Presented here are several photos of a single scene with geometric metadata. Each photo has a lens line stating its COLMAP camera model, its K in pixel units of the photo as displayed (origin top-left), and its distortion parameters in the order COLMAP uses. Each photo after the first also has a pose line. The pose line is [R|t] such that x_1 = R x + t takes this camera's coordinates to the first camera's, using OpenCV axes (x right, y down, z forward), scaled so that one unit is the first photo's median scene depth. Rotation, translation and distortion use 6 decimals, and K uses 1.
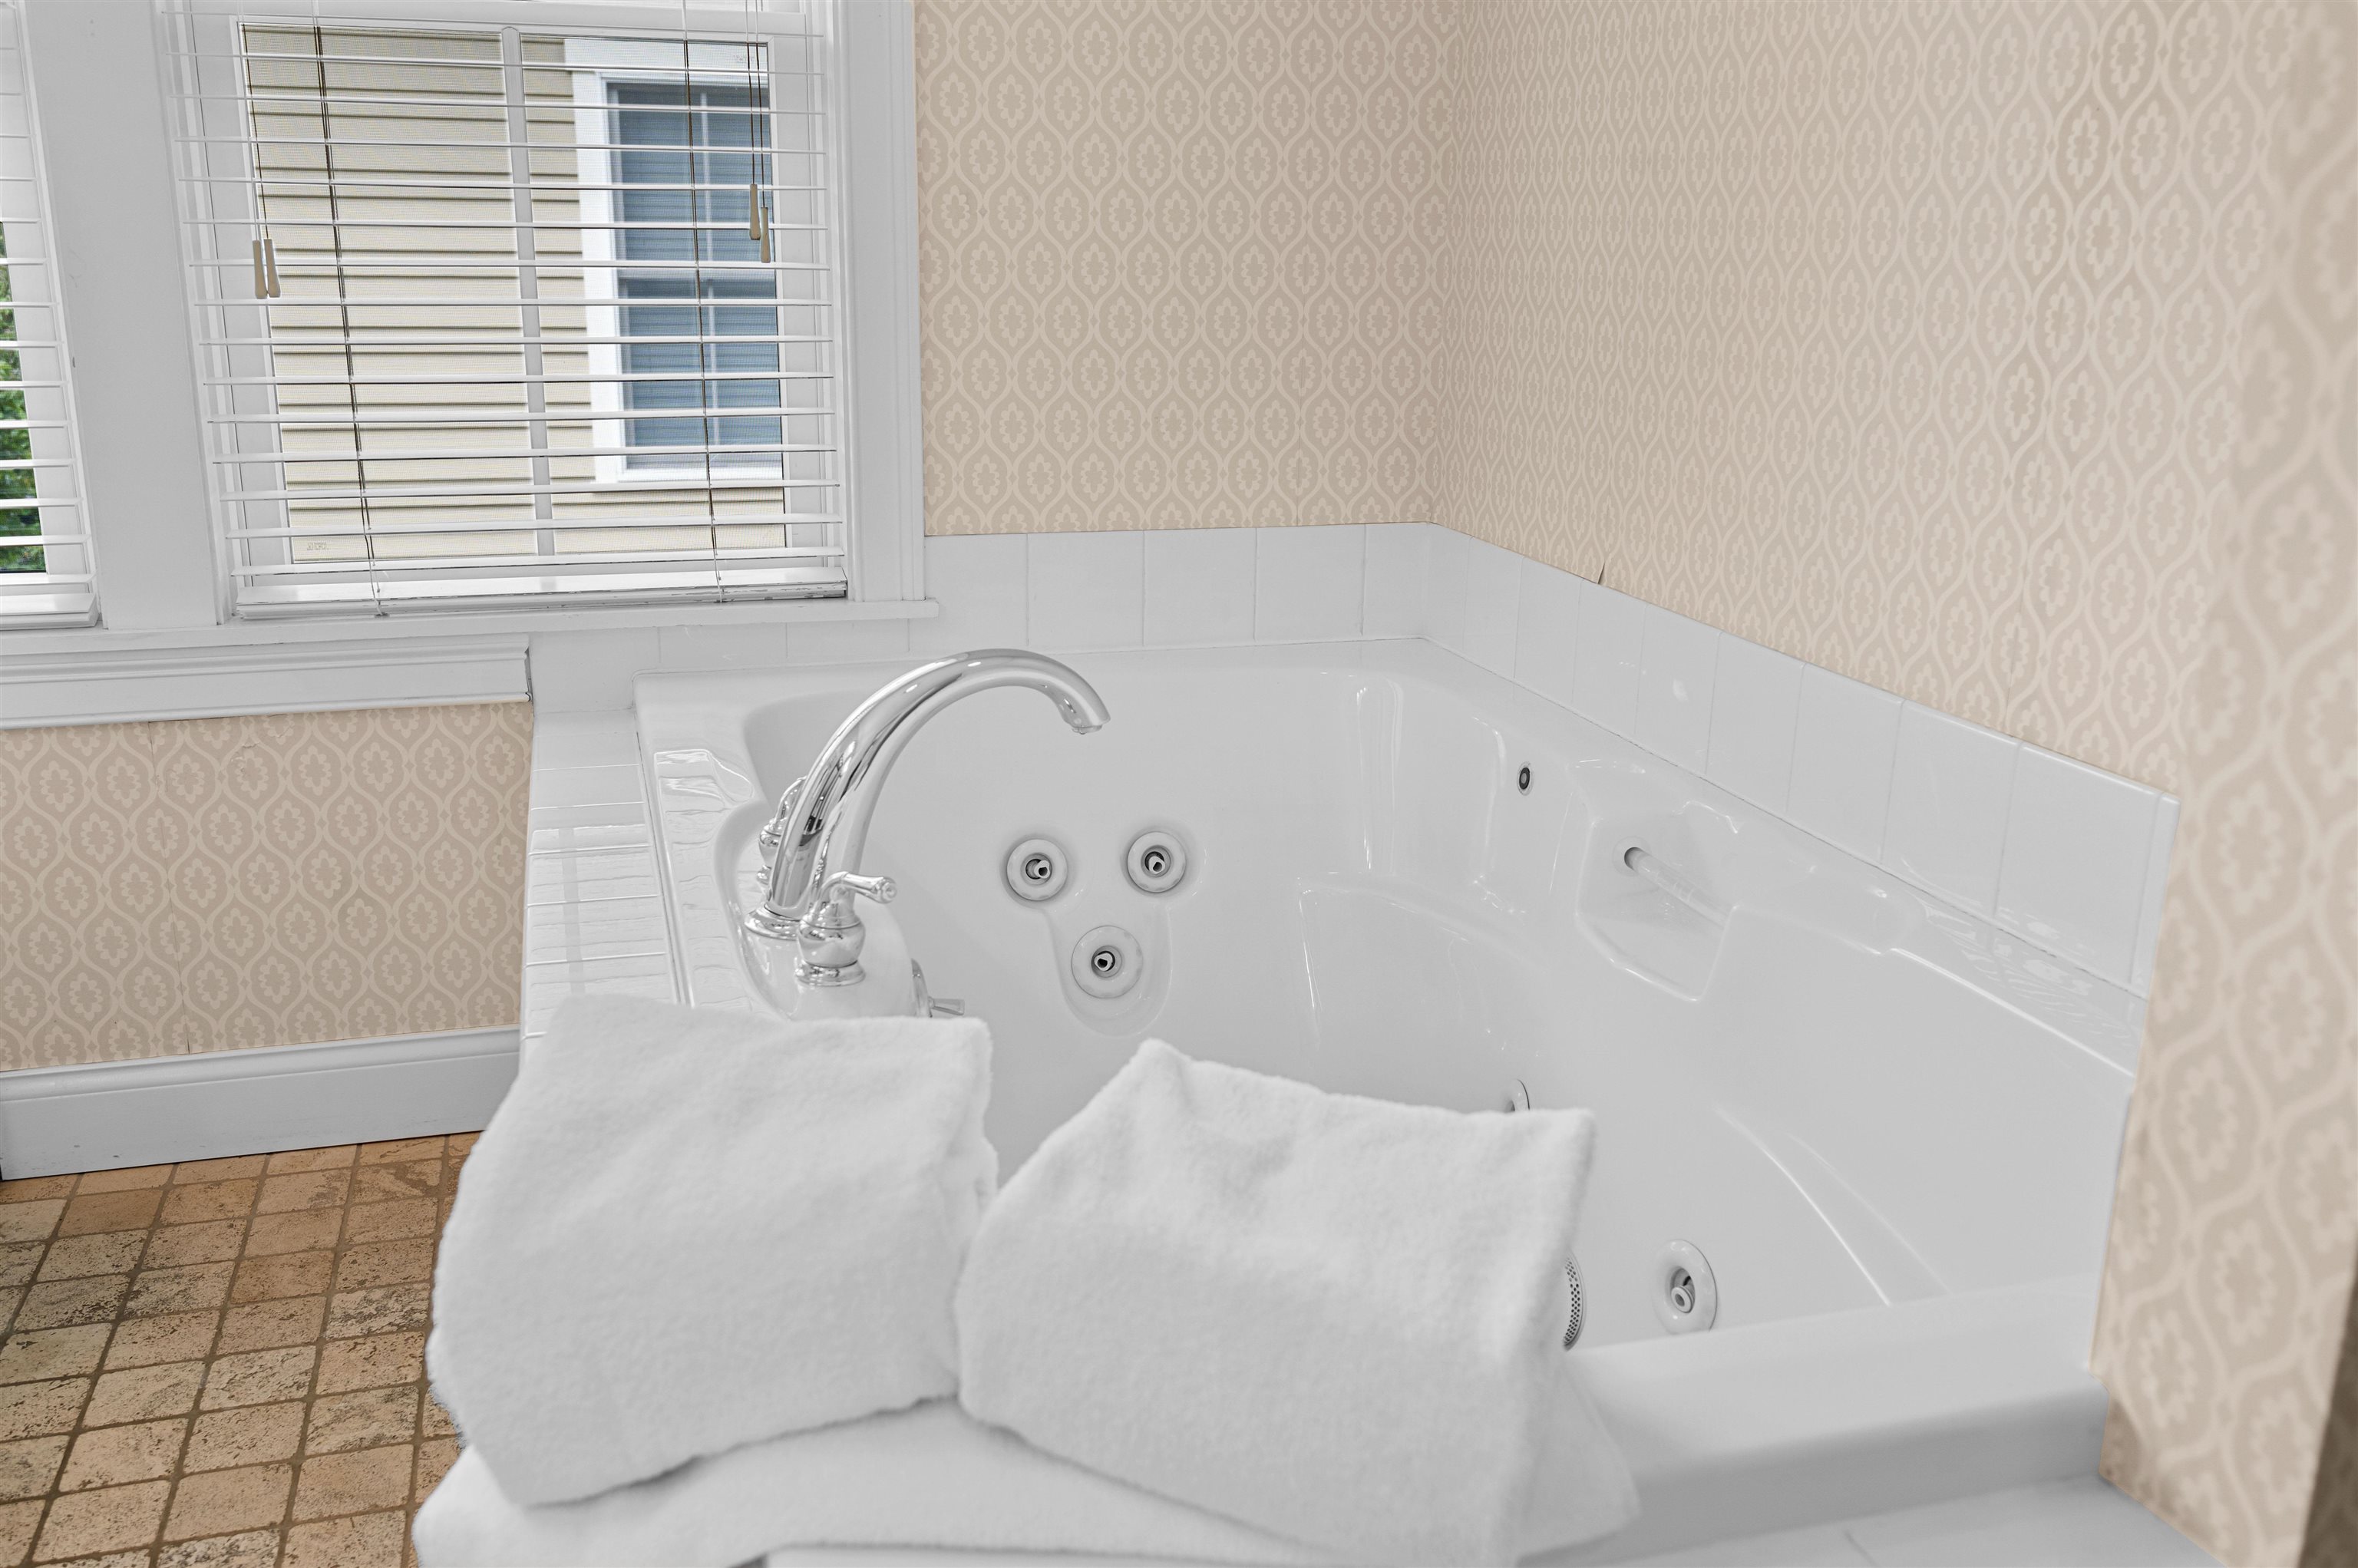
lens RADIAL K [[2027.5, 0, 1195.0], [0, 2027.5, 780.9], [0, 0, 1]] dist [-0.004398, 0.003109]
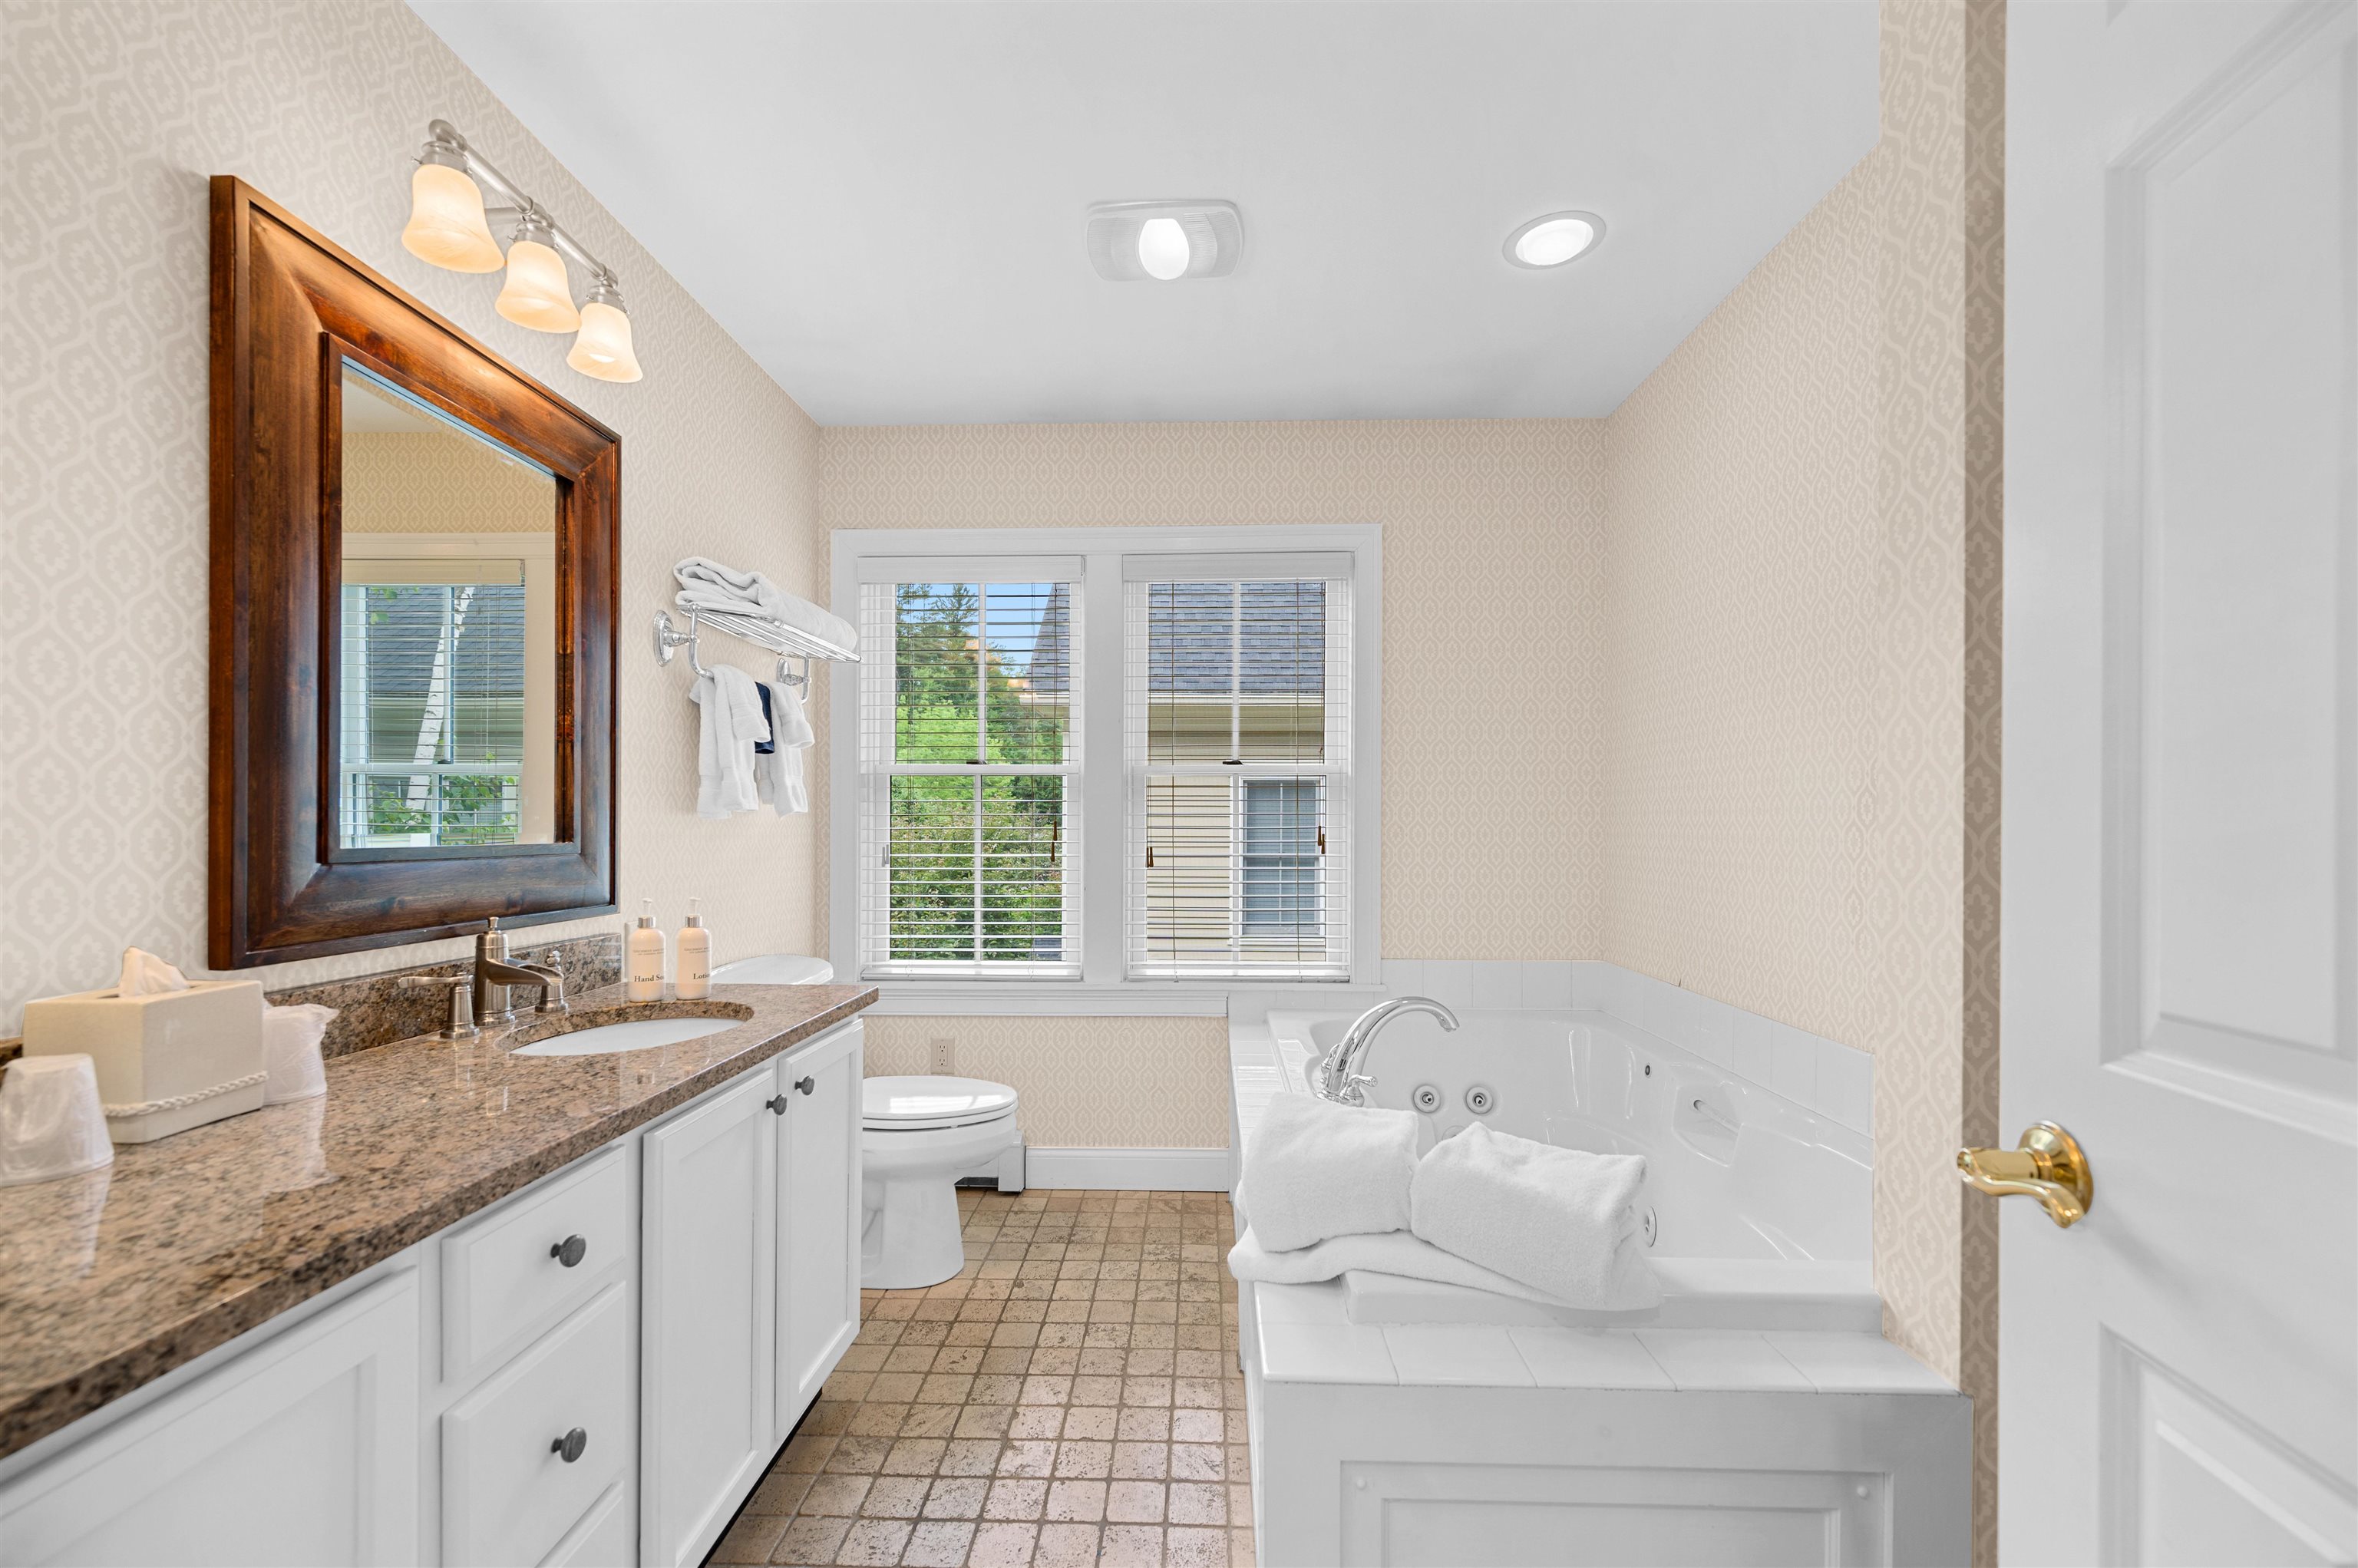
lens RADIAL K [[936.1, 0, 1169.8], [0, 936.1, 827.2], [0, 0, 1]] dist [-0.003788, 0.001033]
pose [[0.943950, -0.014957, -0.329749, 0.007214], [-0.074547, 0.963505, -0.257102, 0.067789], [0.321561, 0.267273, 0.908385, -0.309853]]
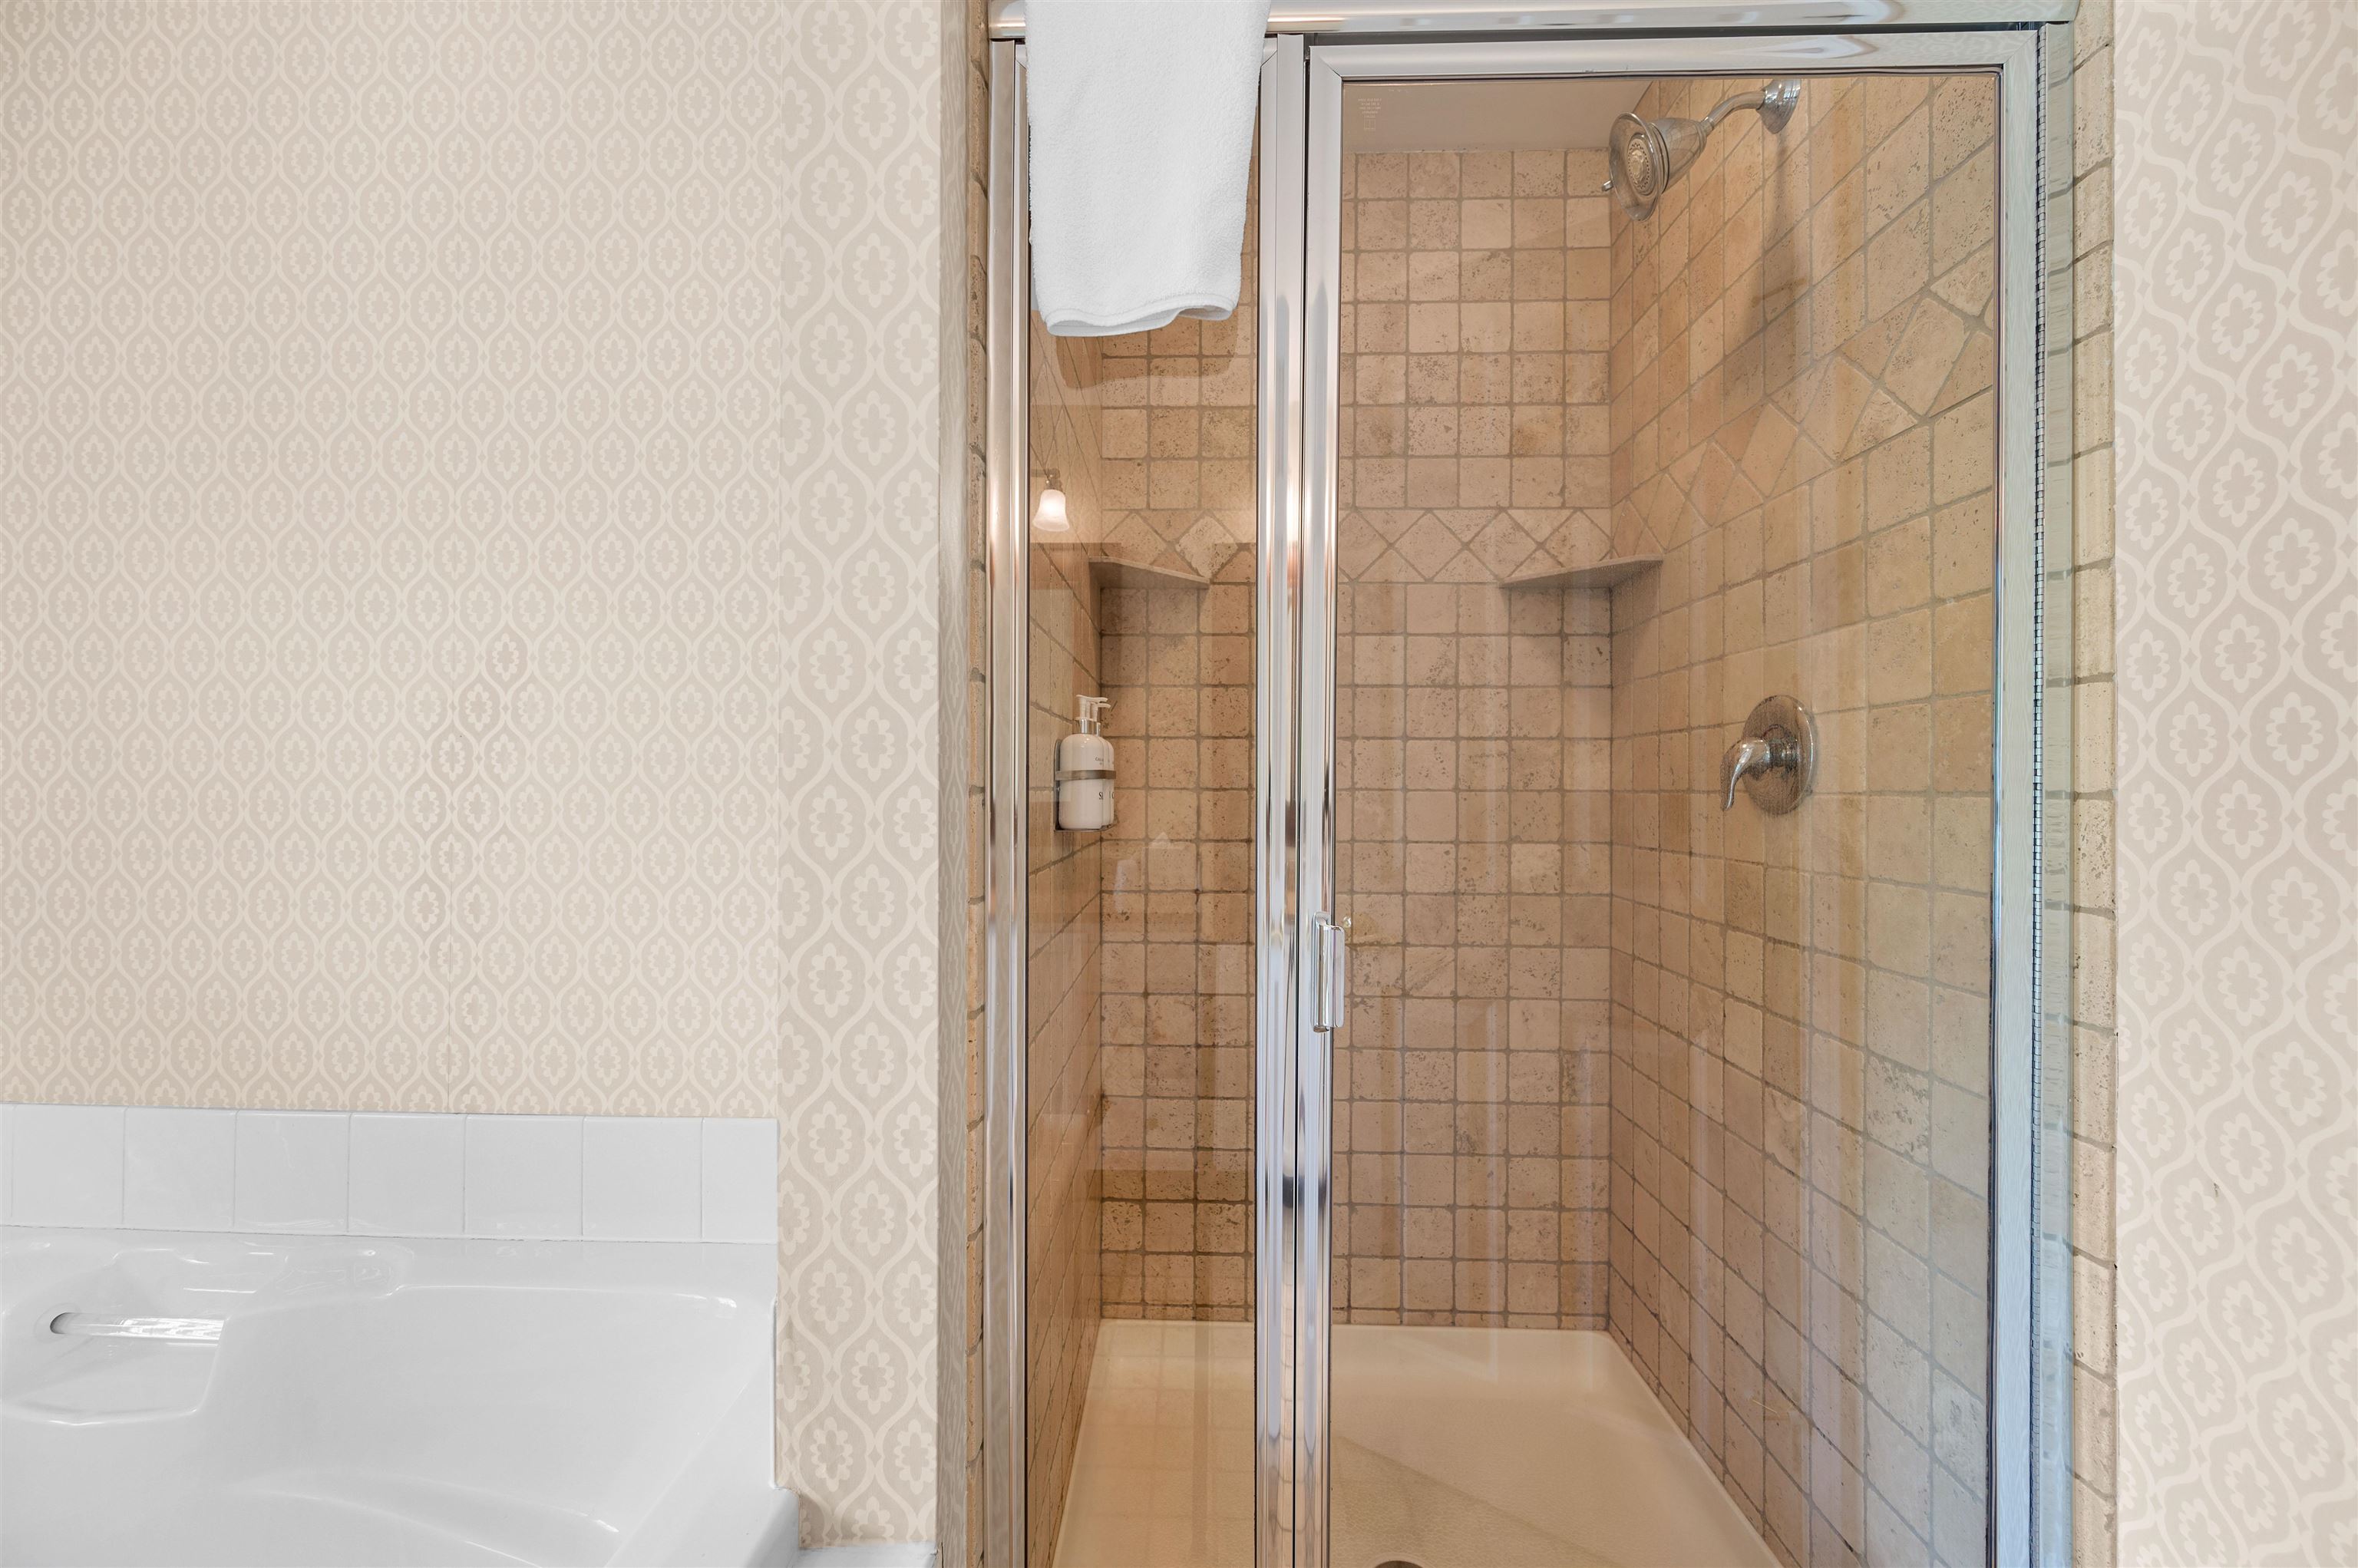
lens RADIAL K [[936.1, 0, 1165.1], [0, 936.1, 783.9], [0, 0, 1]] dist [-0.003788, 0.001033]
pose [[0.329234, -0.015868, 0.944115, -0.104621], [0.255555, 0.964041, -0.072915, -0.079949], [-0.909009, 0.265279, 0.321450, 0.206691]]
